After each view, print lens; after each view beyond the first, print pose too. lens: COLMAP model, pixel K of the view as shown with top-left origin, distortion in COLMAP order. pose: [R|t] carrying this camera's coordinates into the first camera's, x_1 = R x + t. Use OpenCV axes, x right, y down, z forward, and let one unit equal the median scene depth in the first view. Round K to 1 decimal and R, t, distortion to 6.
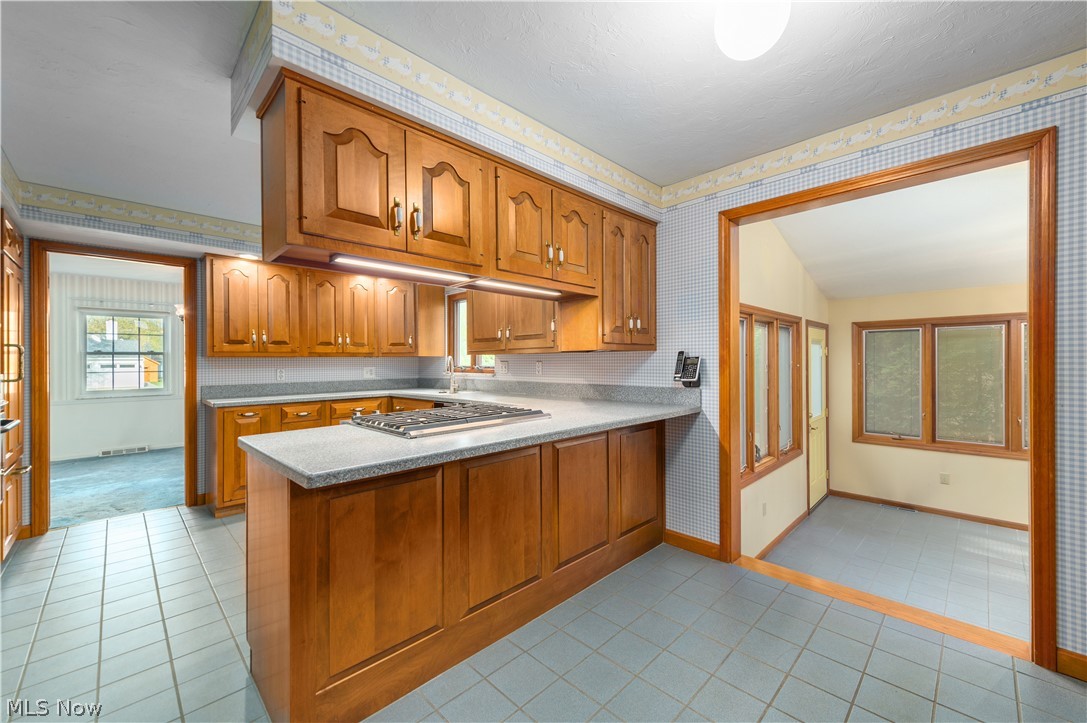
lens RADIAL K [[407.8, 0, 543.5], [0, 407.8, 361.5], [0, 0, 1]] dist [0.000215, 0.000018]
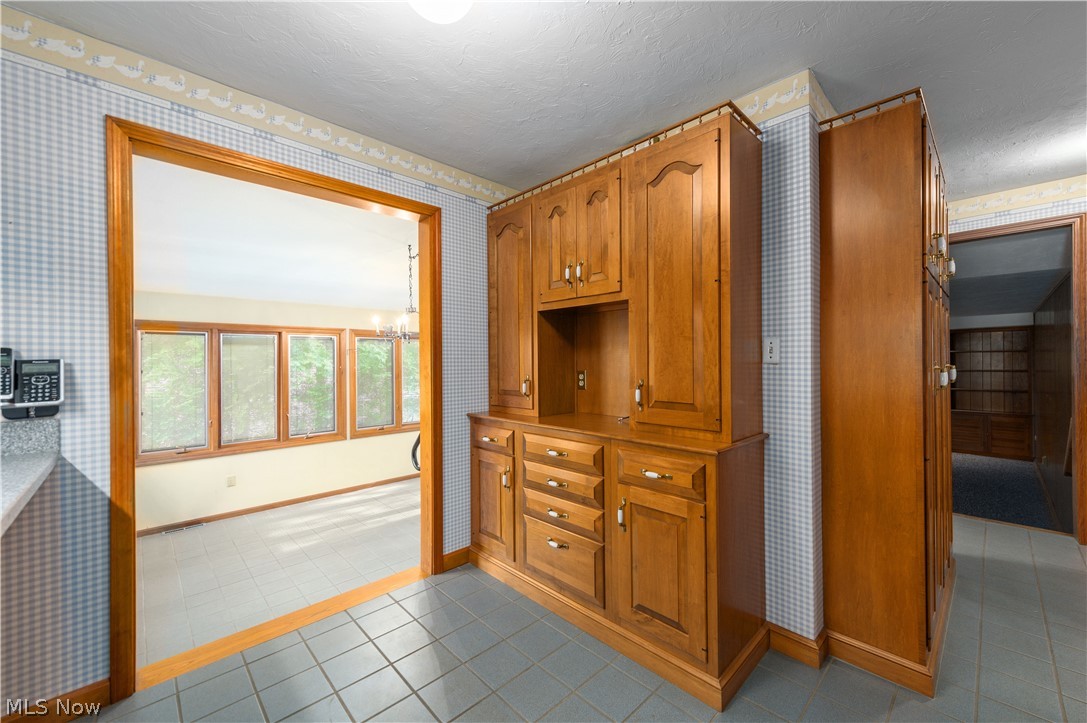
lens RADIAL K [[434.3, 0, 543.5], [0, 434.3, 361.5], [0, 0, 1]] dist [-0.000765, -0.000131]
pose [[-0.003182, 0.005778, 0.999978, -0.128691], [0.011216, 0.999921, -0.005742, 0.000808], [-0.999932, 0.011198, -0.003246, 0.238083]]
